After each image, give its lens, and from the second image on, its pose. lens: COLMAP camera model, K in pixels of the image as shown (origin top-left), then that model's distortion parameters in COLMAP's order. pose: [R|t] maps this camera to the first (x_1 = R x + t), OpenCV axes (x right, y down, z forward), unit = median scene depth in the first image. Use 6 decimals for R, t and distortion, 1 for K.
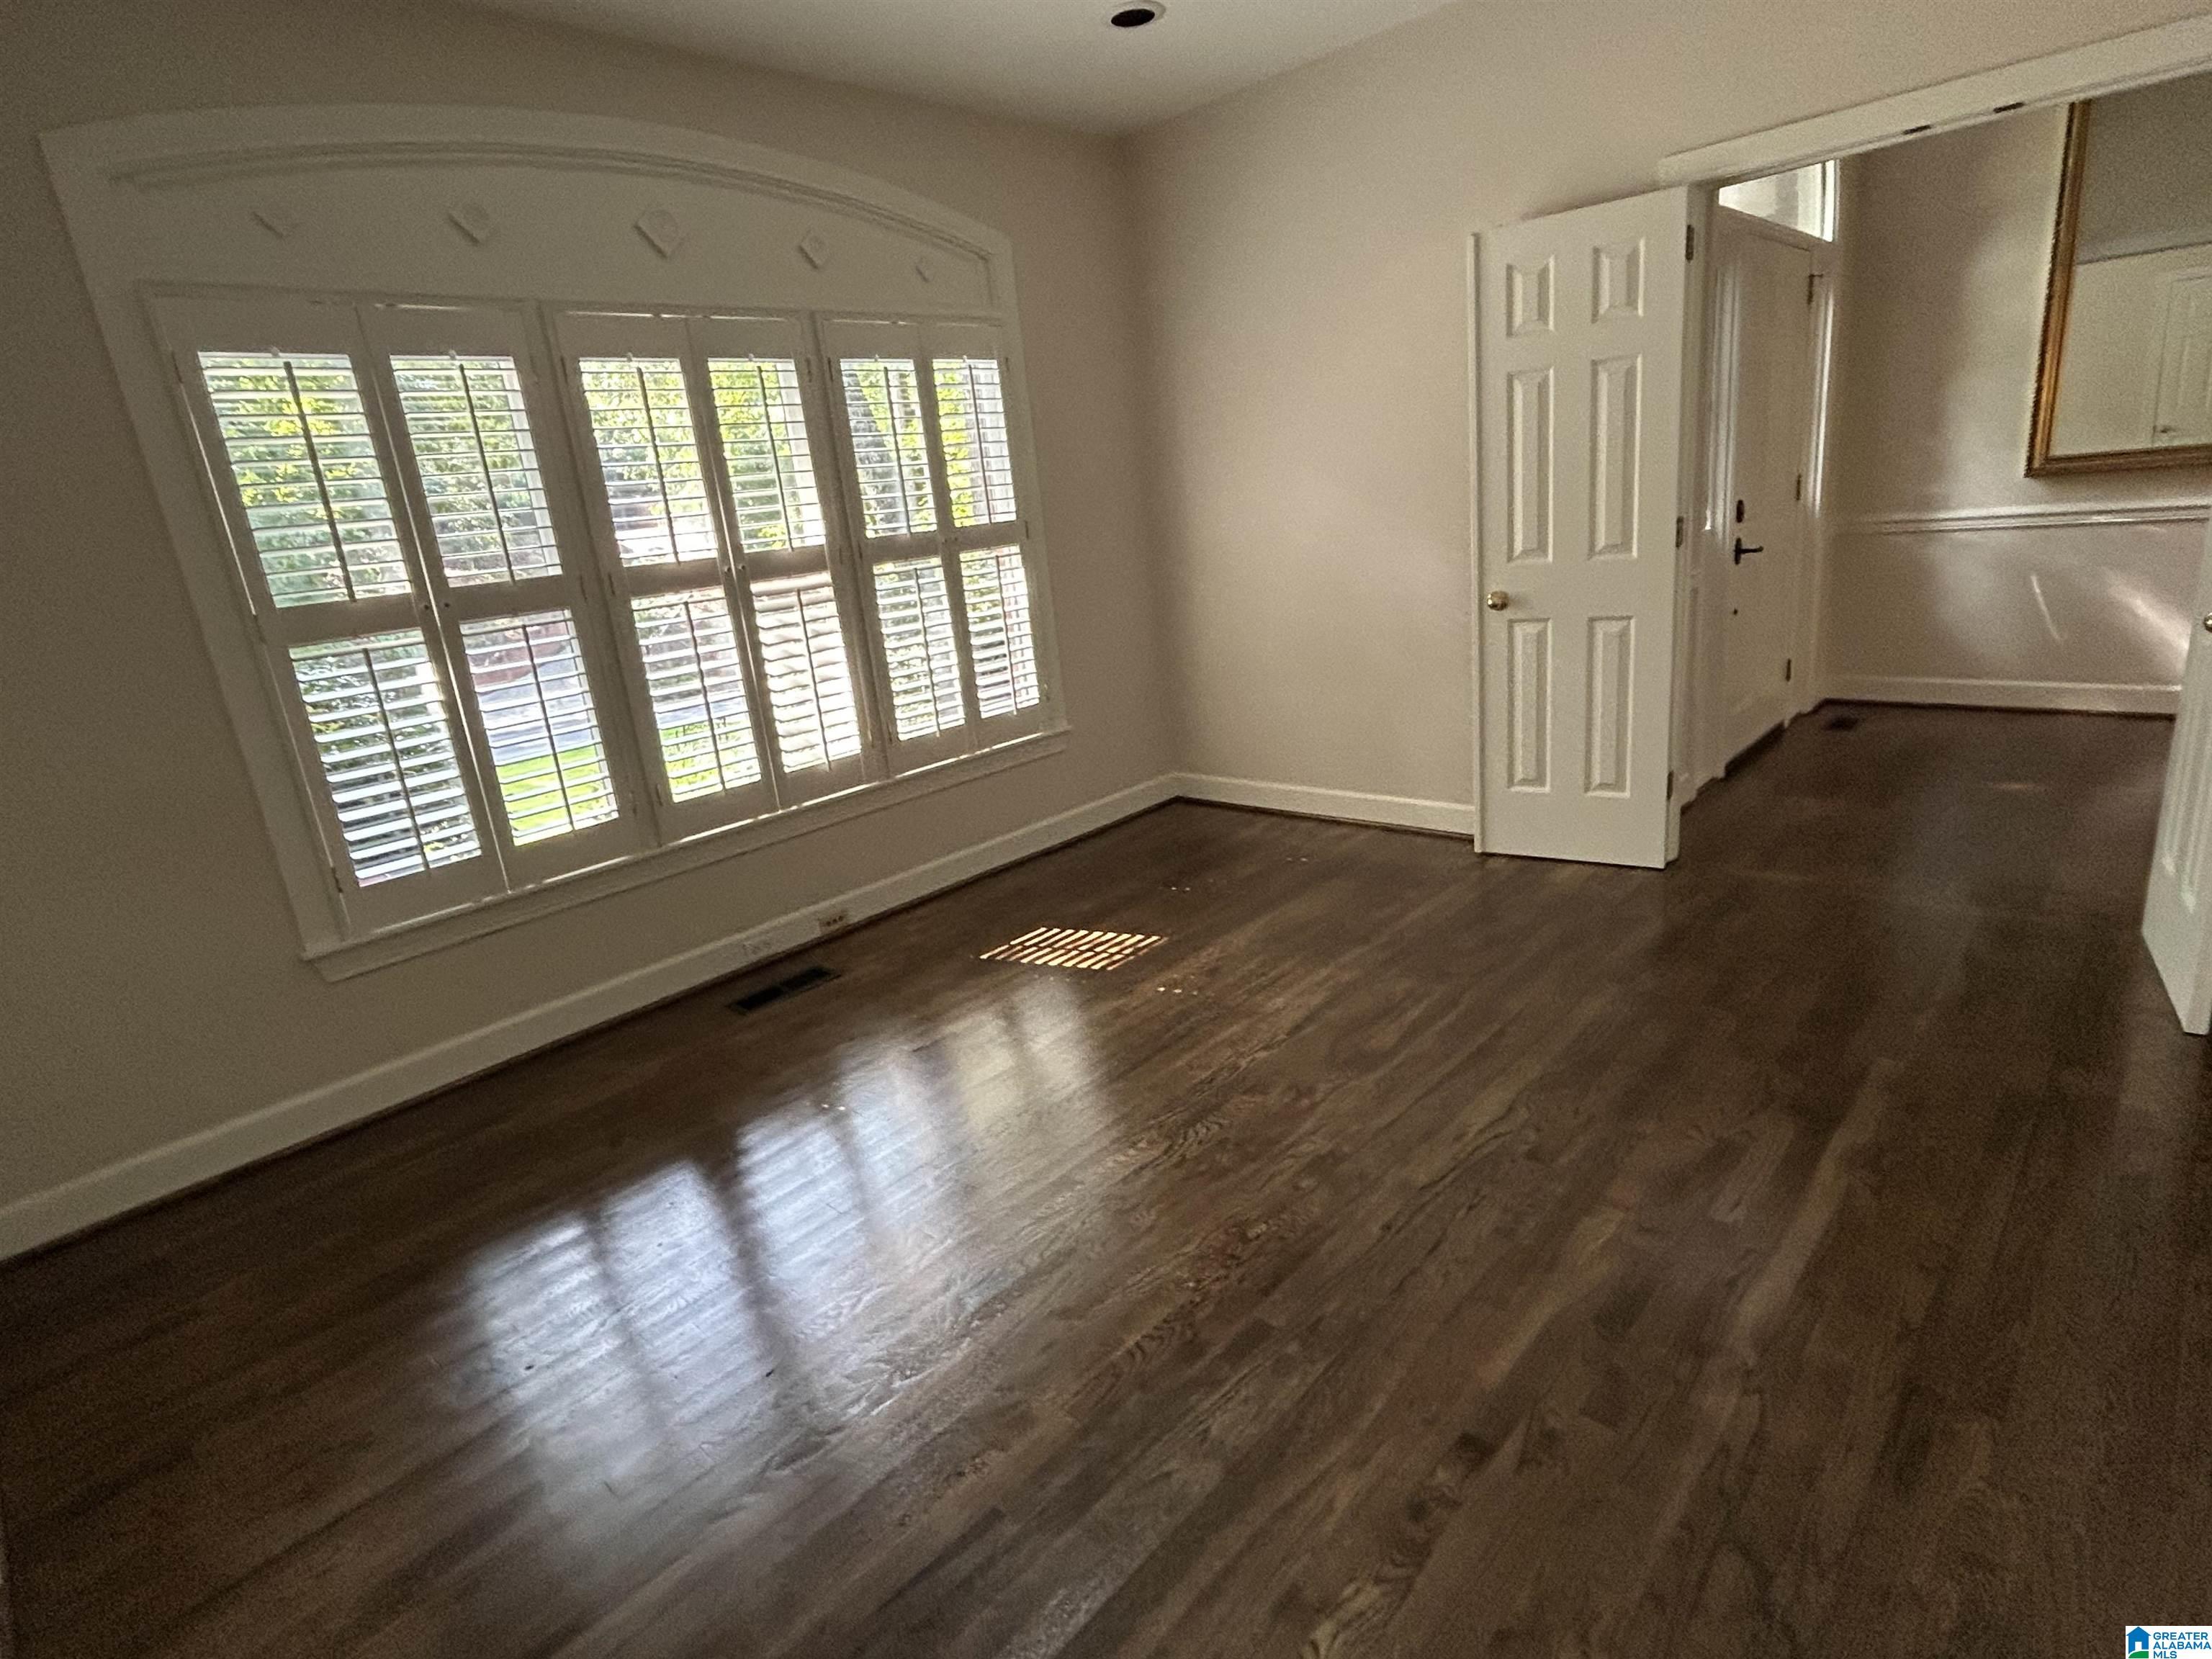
lens RADIAL K [[1128.0, 0, 1107.9], [0, 1128.0, 805.7], [0, 0, 1]] dist [0.011461, -0.001931]
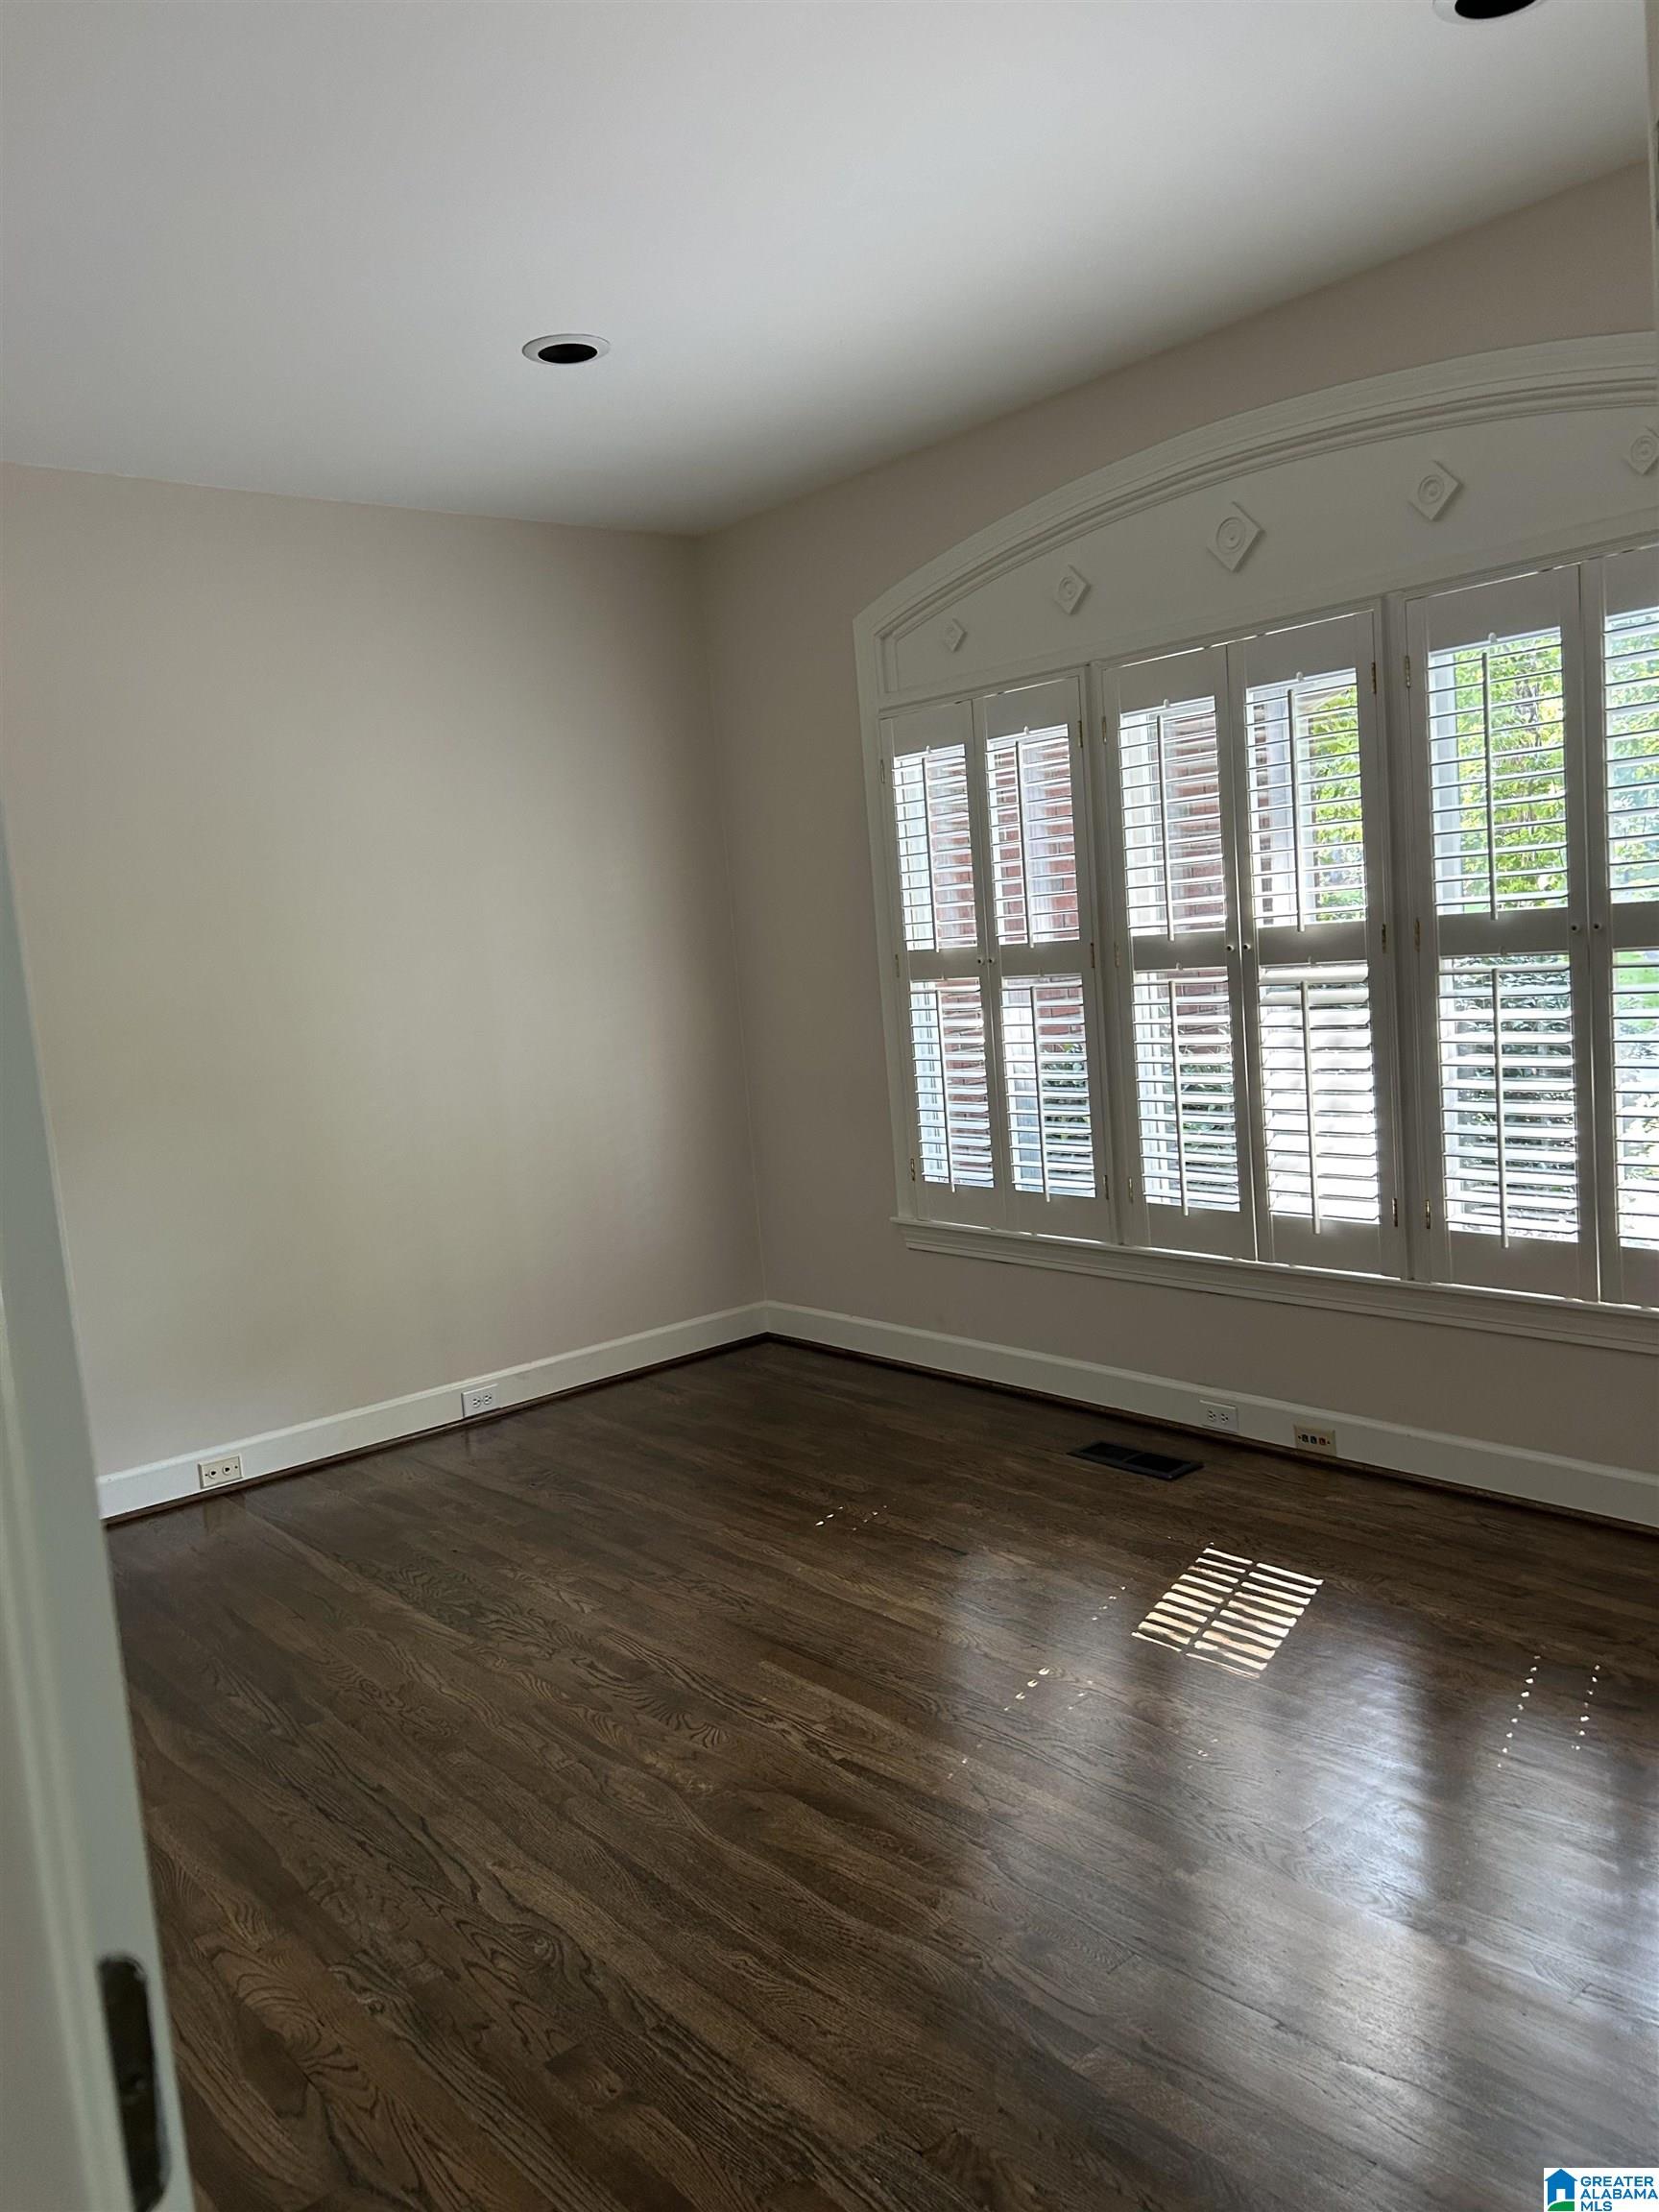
lens RADIAL K [[1640.8, 0, 828.5], [0, 1640.8, 1105.8], [0, 0, 1]] dist [0.019783, -0.041929]
pose [[-0.092302, 0.216036, -0.972013, 0.825572], [-0.178865, 0.956704, 0.229618, -0.312151], [0.979534, 0.195054, -0.049664, 0.787366]]
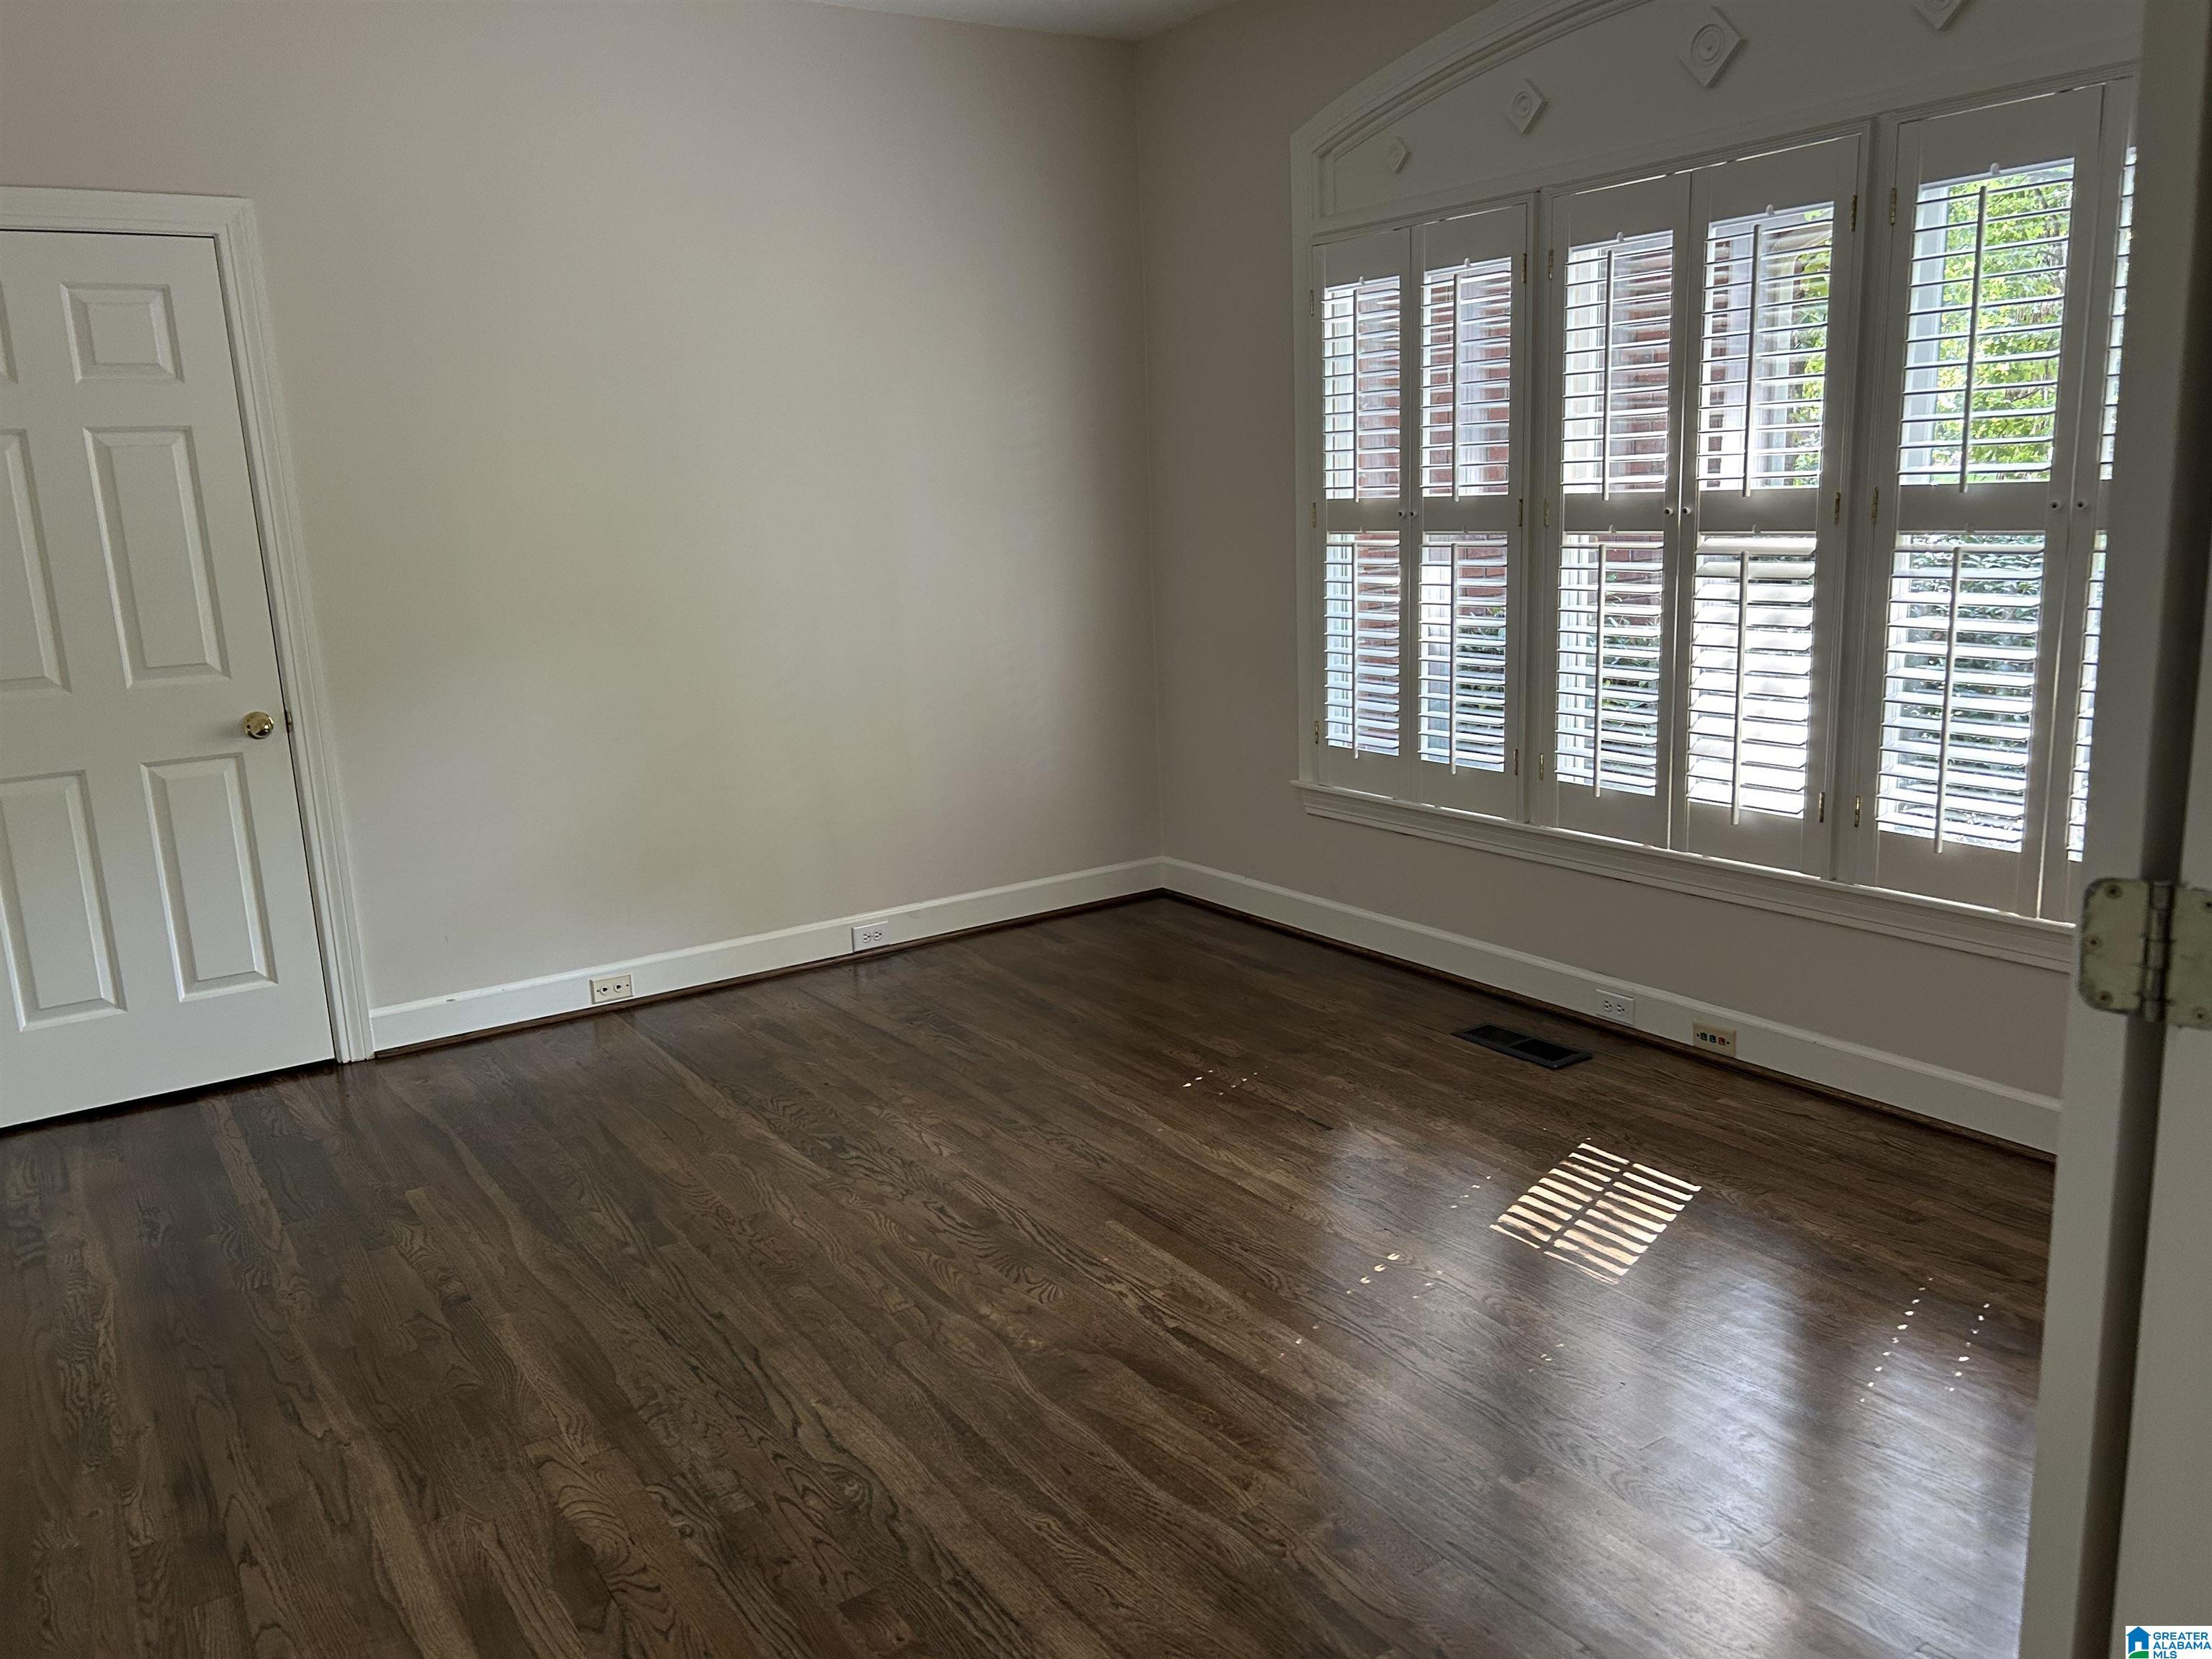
lens RADIAL K [[1640.8, 0, 1107.8], [0, 1640.8, 828.1], [0, 0, 1]] dist [0.019783, -0.041929]
pose [[-0.200168, 0.309800, -0.929493, 0.782806], [-0.203280, 0.914917, 0.348718, -0.313781], [0.958442, 0.258749, -0.120161, 0.816924]]
